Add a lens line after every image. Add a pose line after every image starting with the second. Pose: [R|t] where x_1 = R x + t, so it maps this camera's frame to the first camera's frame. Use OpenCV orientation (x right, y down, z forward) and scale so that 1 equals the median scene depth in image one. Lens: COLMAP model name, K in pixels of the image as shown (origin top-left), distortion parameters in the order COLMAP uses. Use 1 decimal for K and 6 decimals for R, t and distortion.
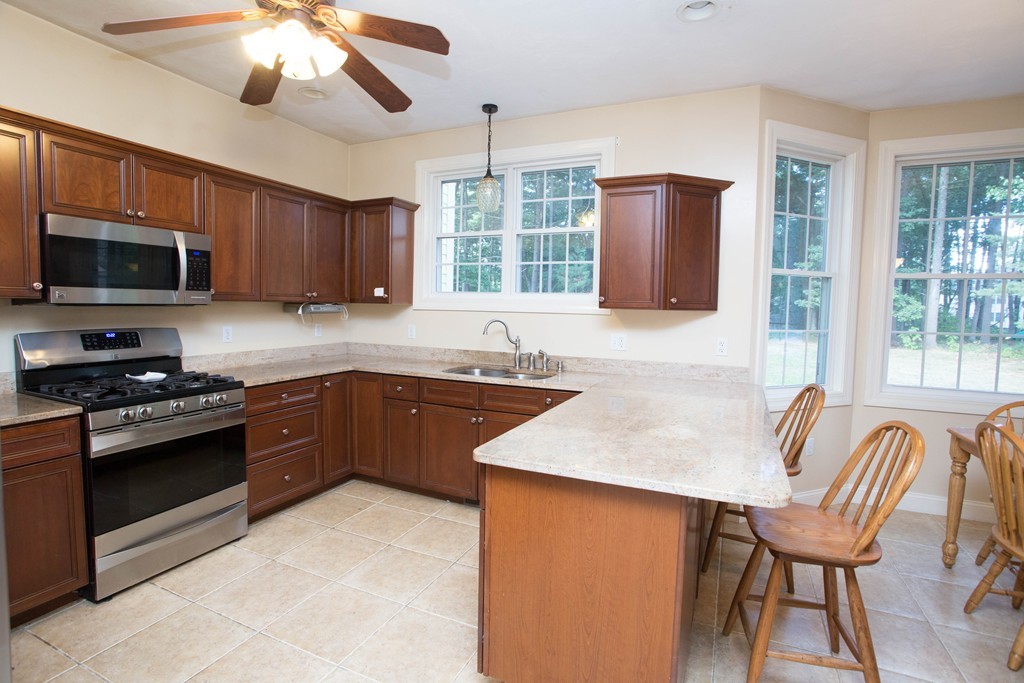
lens RADIAL K [[501.0, 0, 505.0], [0, 501.0, 337.1], [0, 0, 1]] dist [-0.048944, 0.000280]
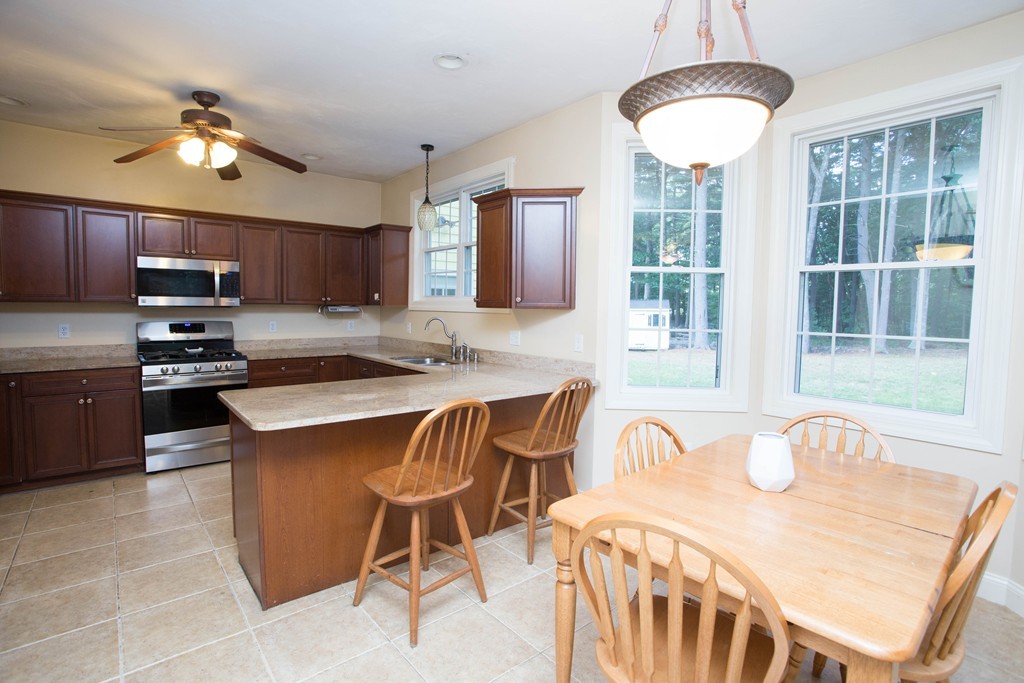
lens RADIAL K [[501.0, 0, 505.0], [0, 501.0, 337.1], [0, 0, 1]] dist [-0.048944, 0.000280]
pose [[0.898545, 0.020943, -0.438381, 0.758206], [-0.025225, 0.999674, -0.003944, 0.014353], [0.438156, 0.014602, 0.898780, -0.028999]]
